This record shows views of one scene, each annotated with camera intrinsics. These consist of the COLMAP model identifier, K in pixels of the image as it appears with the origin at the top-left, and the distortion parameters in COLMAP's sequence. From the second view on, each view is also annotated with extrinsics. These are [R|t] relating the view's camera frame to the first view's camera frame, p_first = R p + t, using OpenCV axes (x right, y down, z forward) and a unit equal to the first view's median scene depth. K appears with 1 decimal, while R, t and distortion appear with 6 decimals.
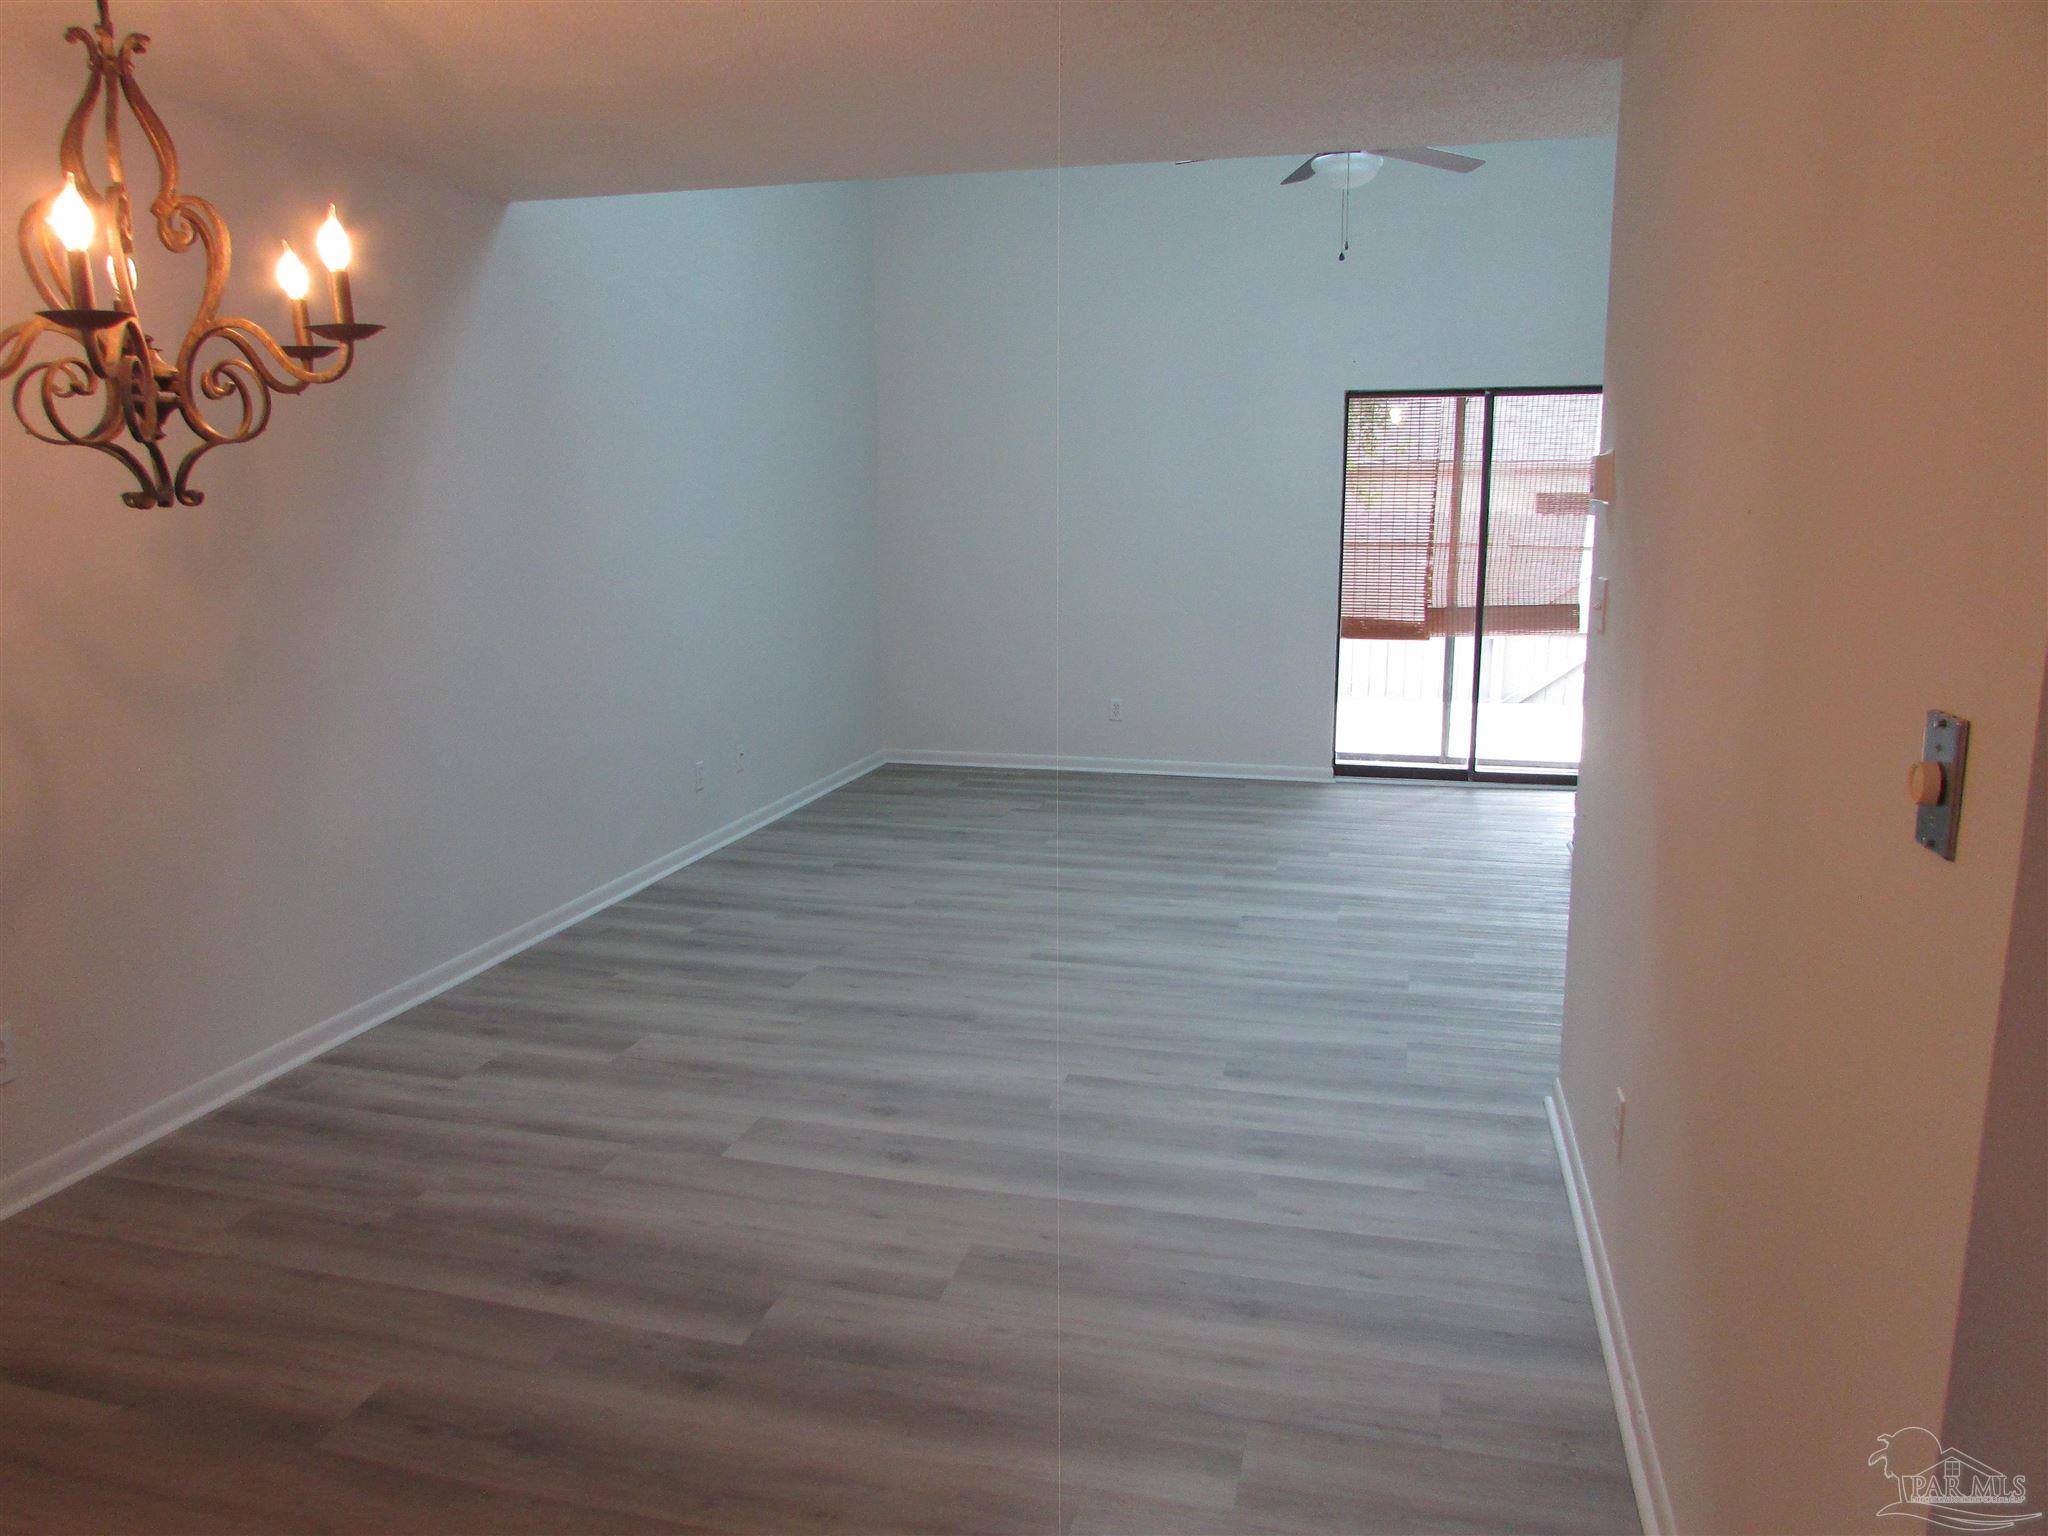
lens RADIAL K [[1491.1, 0, 1017.6], [0, 1491.1, 772.4], [0, 0, 1]] dist [-0.005941, -0.002942]
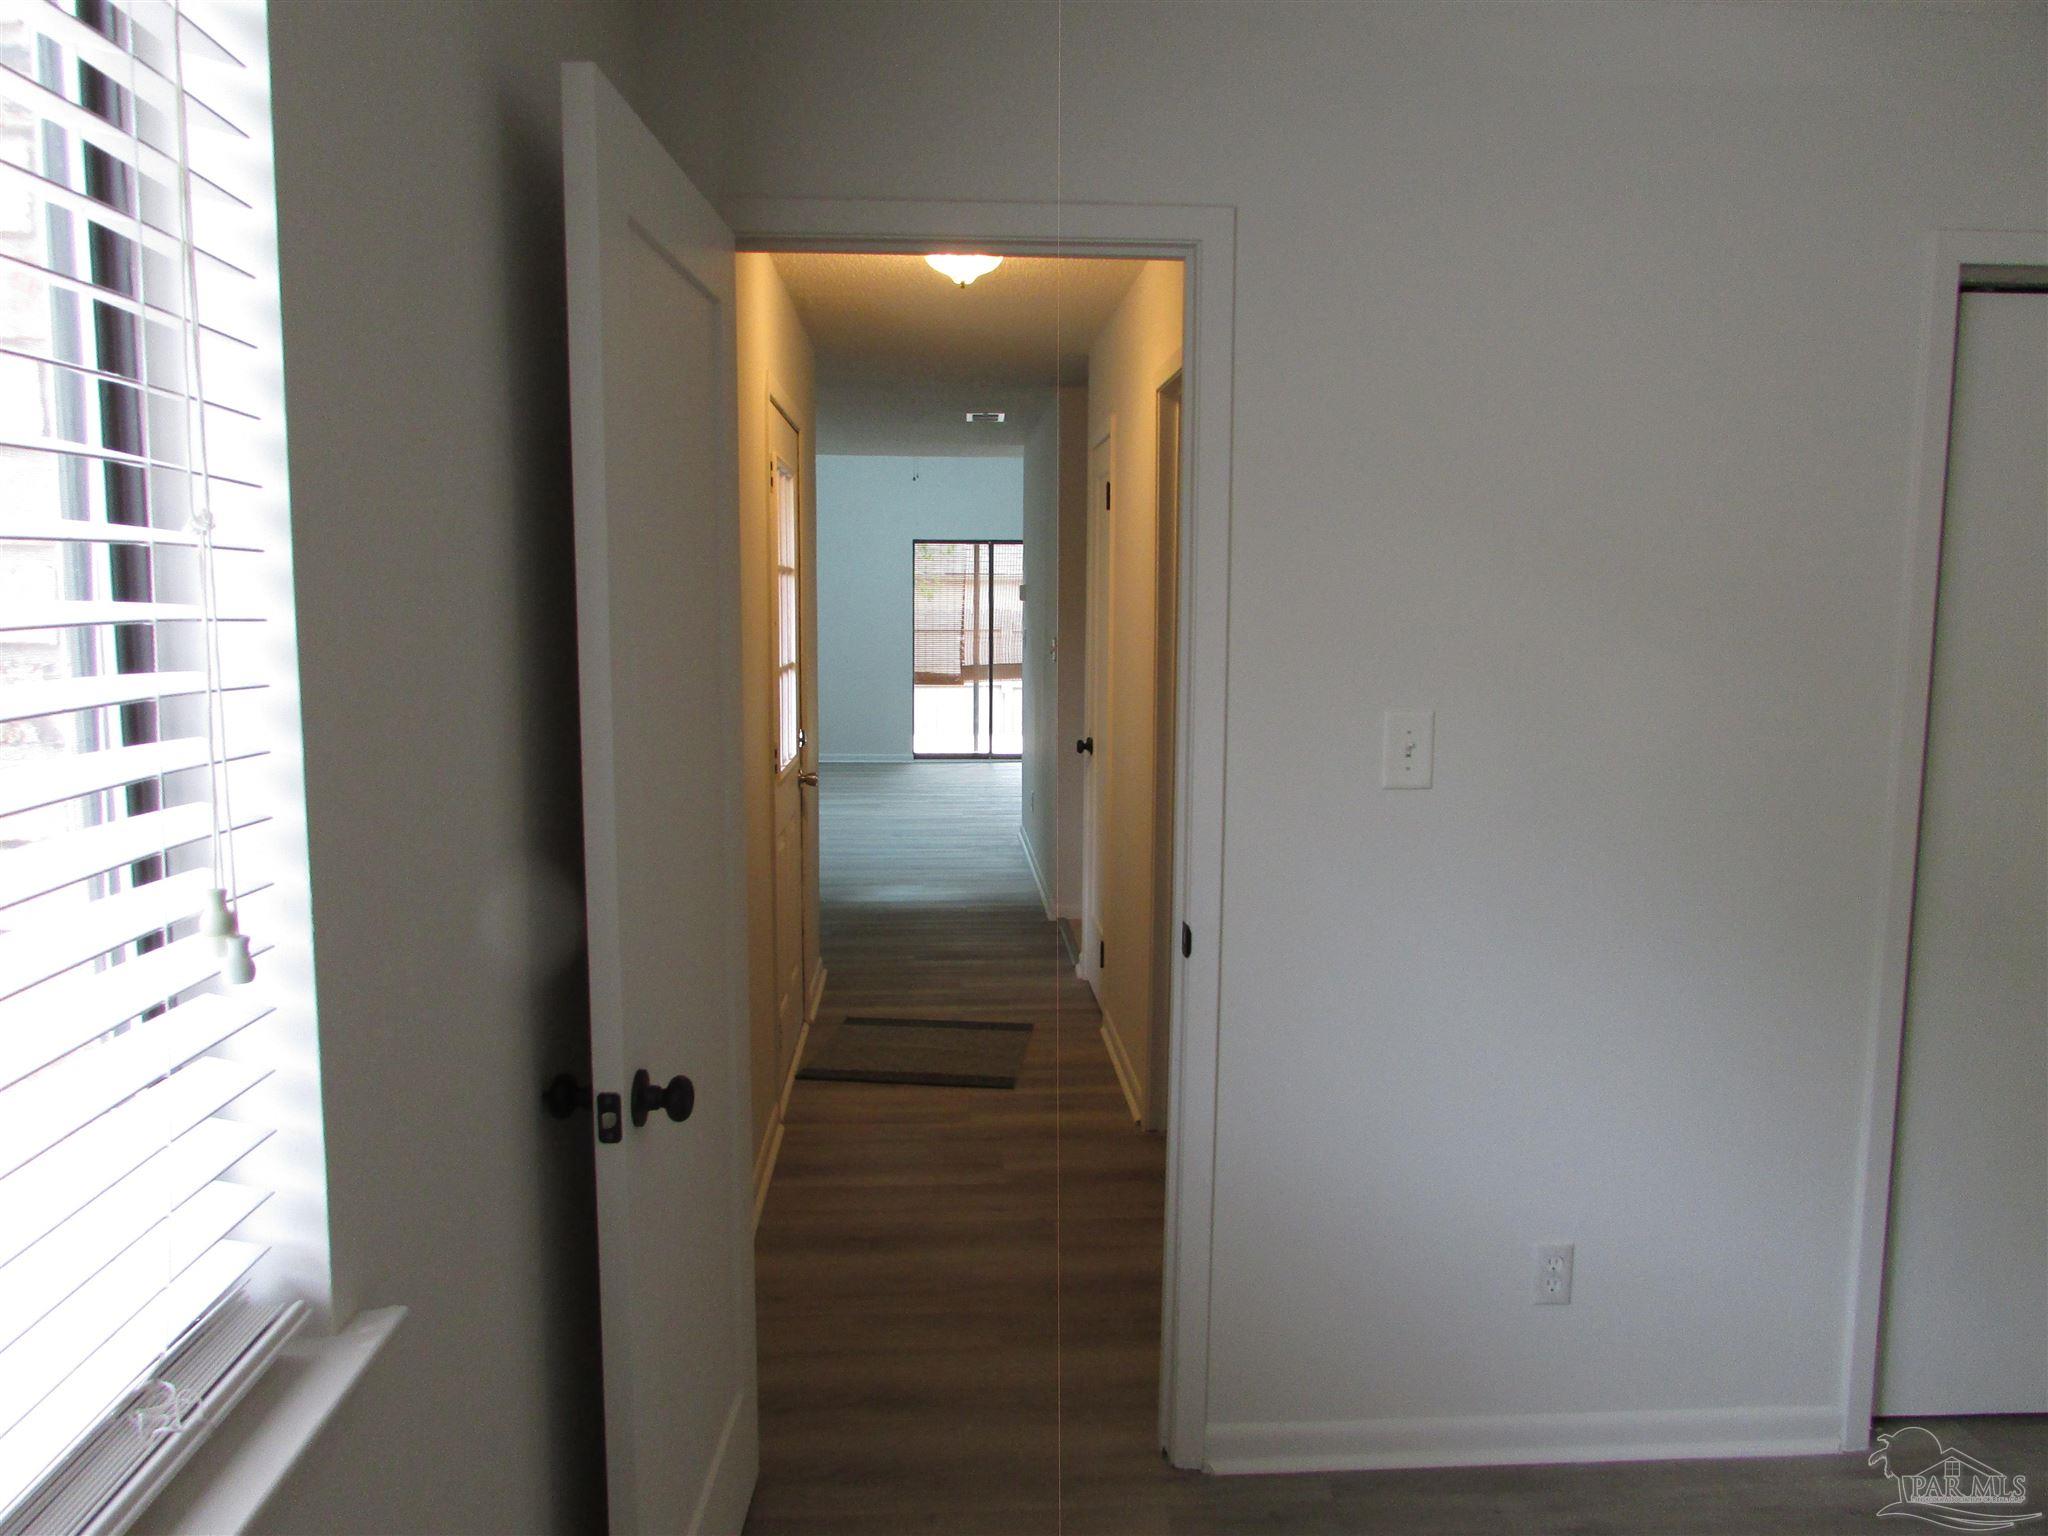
lens RADIAL K [[1491.1, 0, 1045.6], [0, 1491.1, 778.4], [0, 0, 1]] dist [-0.005941, -0.002942]
pose [[0.946173, -0.014572, 0.323334, -0.190217], [0.042807, 0.995844, -0.080385, 0.161612], [-0.320819, 0.089899, 0.942865, -0.634673]]
